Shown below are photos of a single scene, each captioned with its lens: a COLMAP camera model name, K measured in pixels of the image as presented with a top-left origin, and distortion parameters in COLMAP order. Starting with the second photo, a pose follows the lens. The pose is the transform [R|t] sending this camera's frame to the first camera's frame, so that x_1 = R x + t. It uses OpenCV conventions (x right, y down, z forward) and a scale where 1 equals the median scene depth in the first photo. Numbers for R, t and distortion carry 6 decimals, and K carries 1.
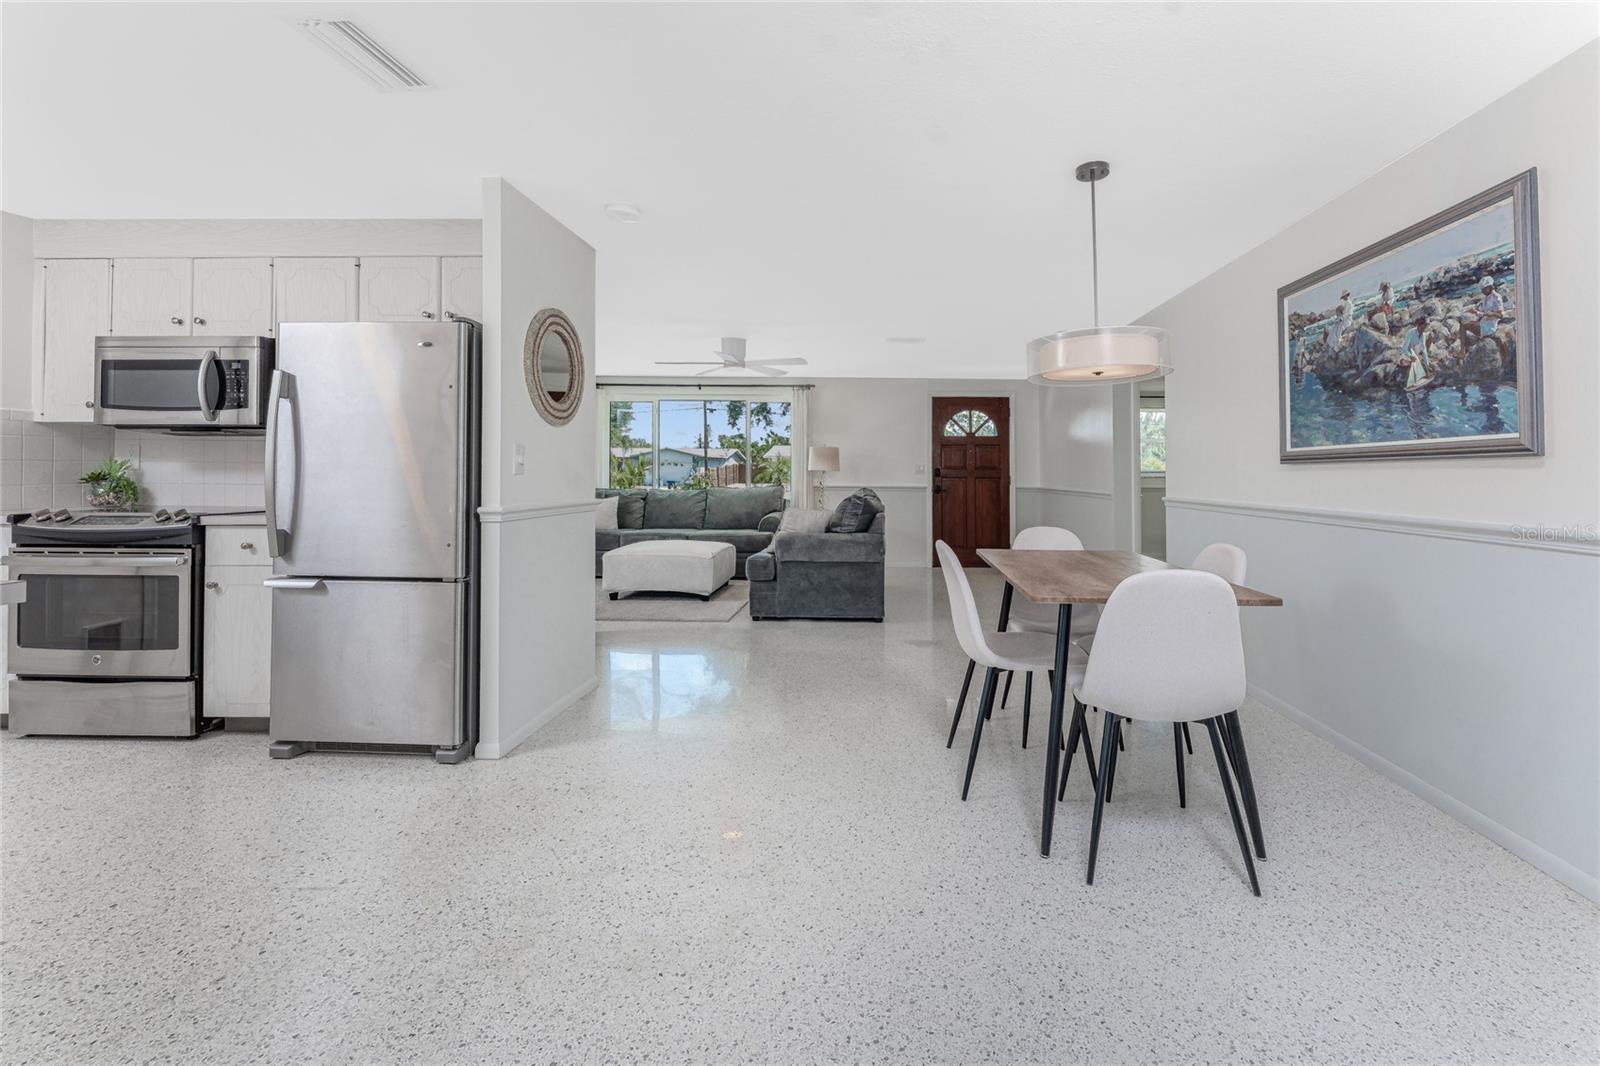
lens RADIAL K [[642.3, 0, 841.9], [0, 642.3, 464.2], [0, 0, 1]] dist [0.001779, 0.000196]
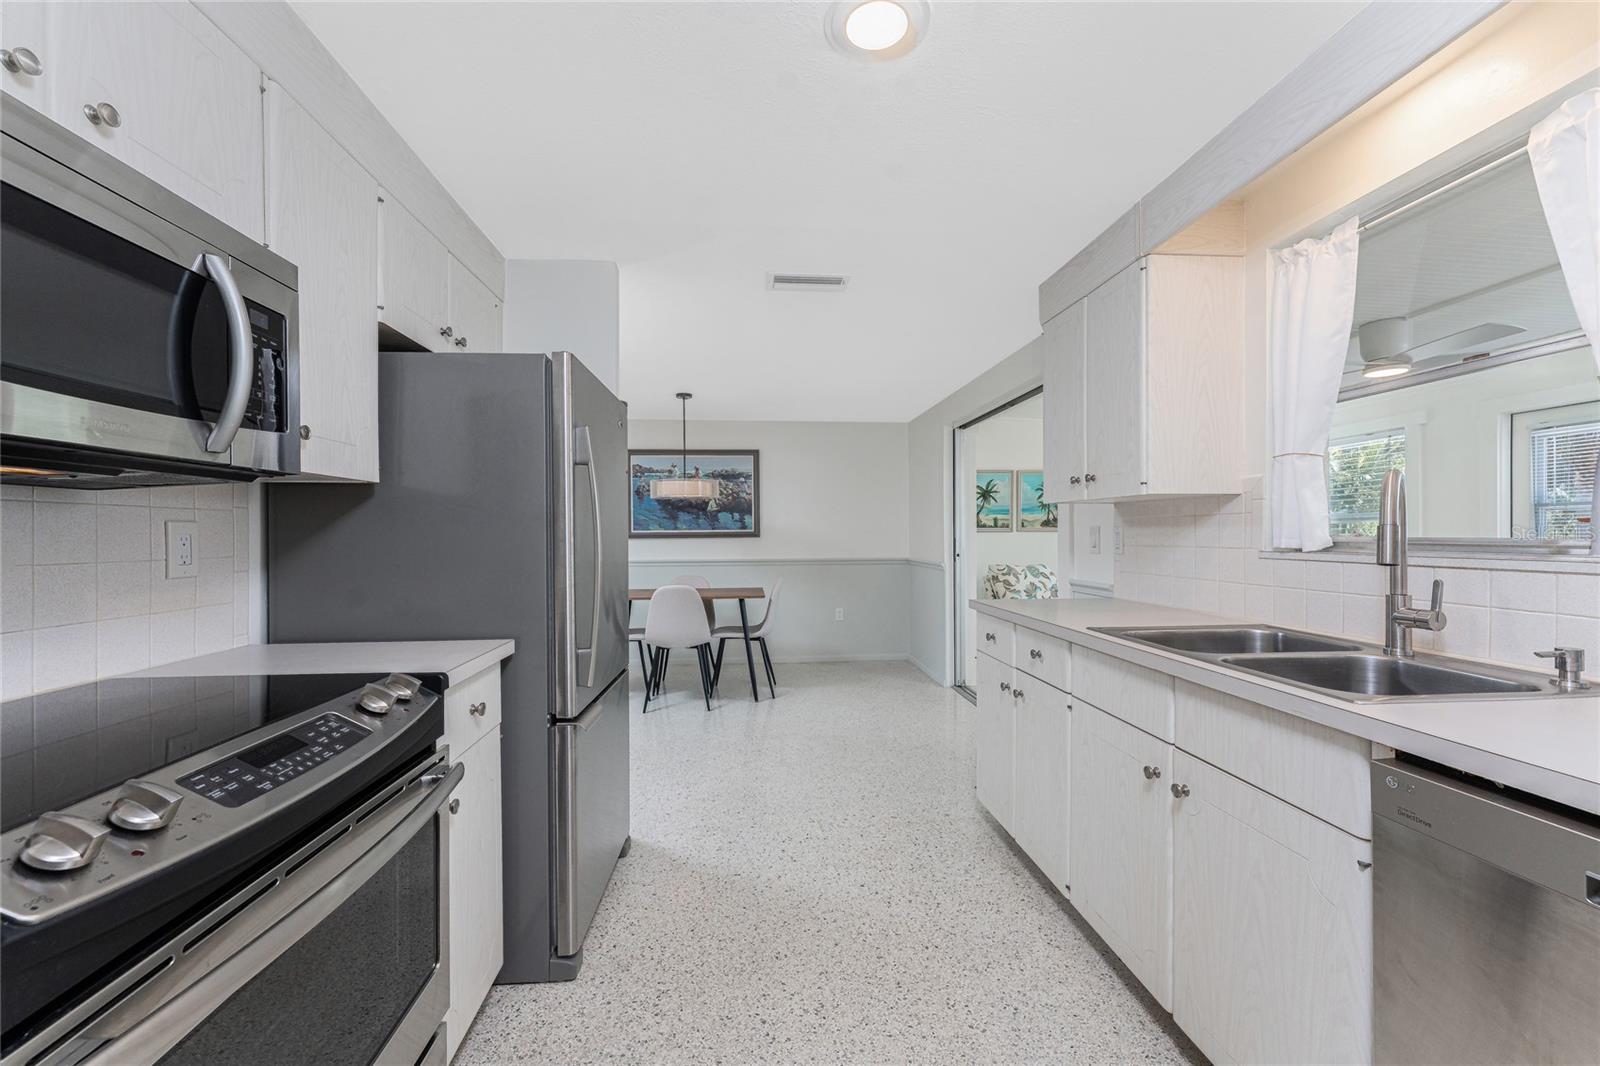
lens RADIAL K [[642.3, 0, 797.1], [0, 642.3, 535.6], [0, 0, 1]] dist [0.001779, 0.000196]
pose [[-0.112978, 0.001077, 0.993597, -1.913493], [-0.008022, 0.999966, -0.001997, -0.014306], [-0.993565, -0.008196, -0.112966, 1.019952]]
